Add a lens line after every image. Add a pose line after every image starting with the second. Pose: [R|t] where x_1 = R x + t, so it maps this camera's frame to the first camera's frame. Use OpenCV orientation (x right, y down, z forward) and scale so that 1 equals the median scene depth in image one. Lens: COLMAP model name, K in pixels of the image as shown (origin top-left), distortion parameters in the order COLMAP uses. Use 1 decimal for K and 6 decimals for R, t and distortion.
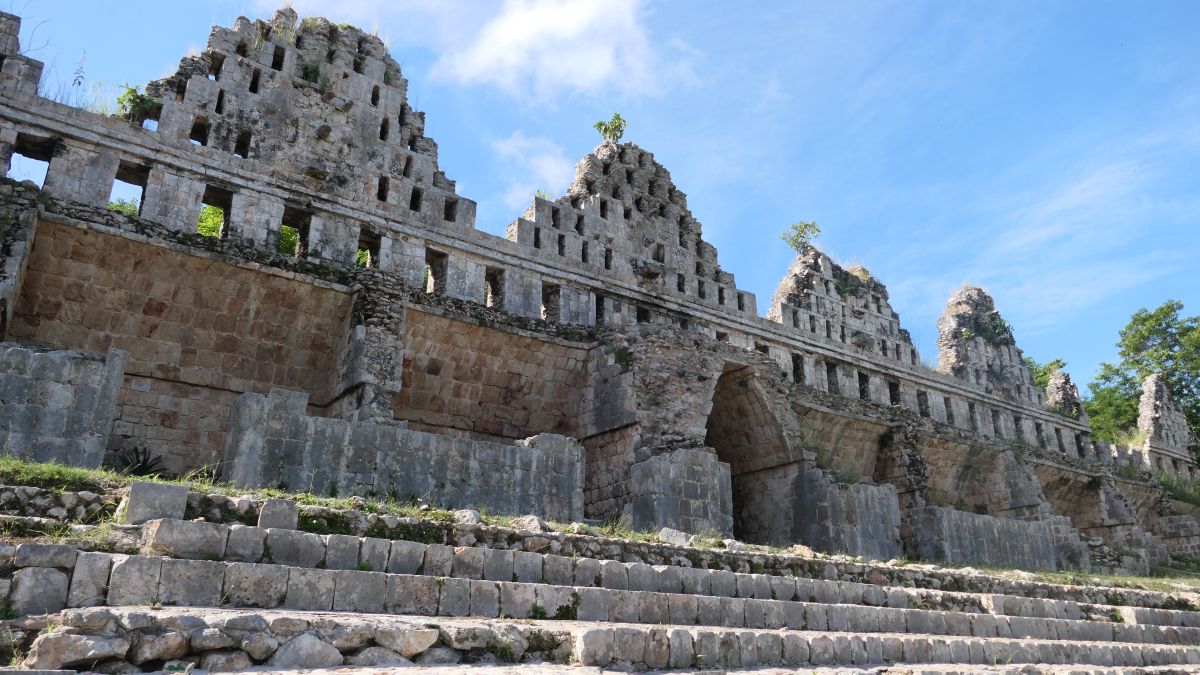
lens RADIAL K [[852.3, 0, 602.5], [0, 852.3, 340.7], [0, 0, 1]] dist [-0.012617, 0.003334]
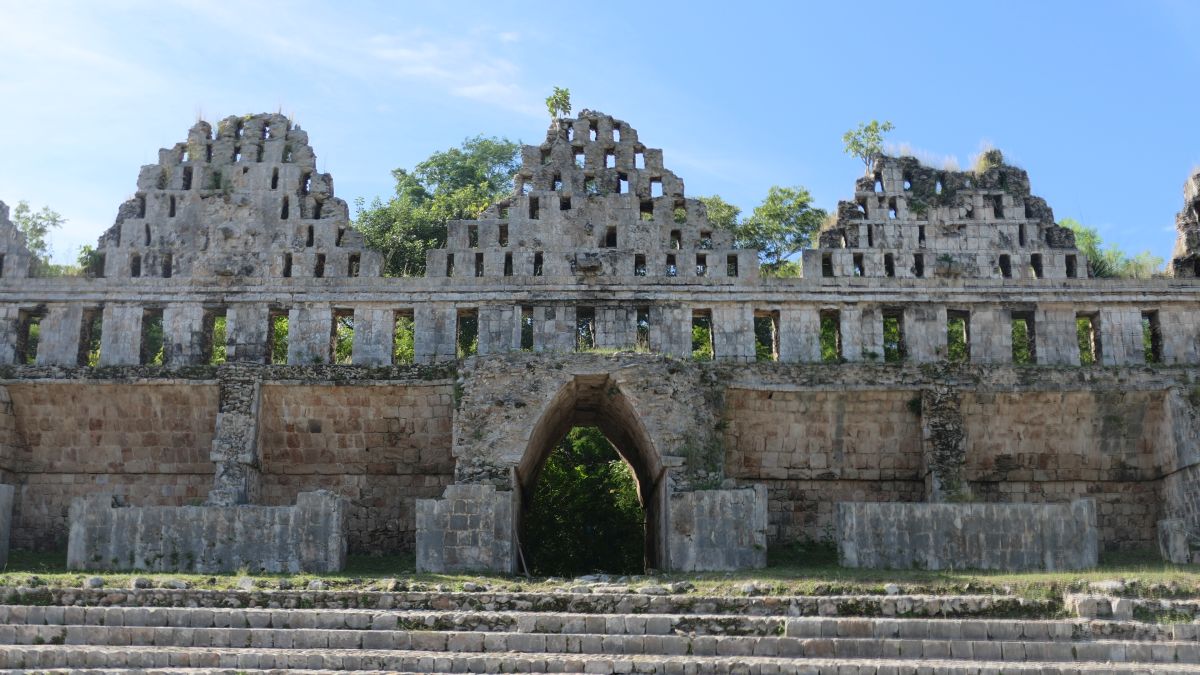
lens RADIAL K [[1406.8, 0, 600.6], [0, 1406.8, 357.5], [0, 0, 1]] dist [-0.007209, 0.000000]
pose [[0.802038, -0.127828, -0.583434, 1.068259], [0.202857, 0.977062, 0.064794, -0.090768], [0.561769, -0.170321, 0.809572, -0.267130]]
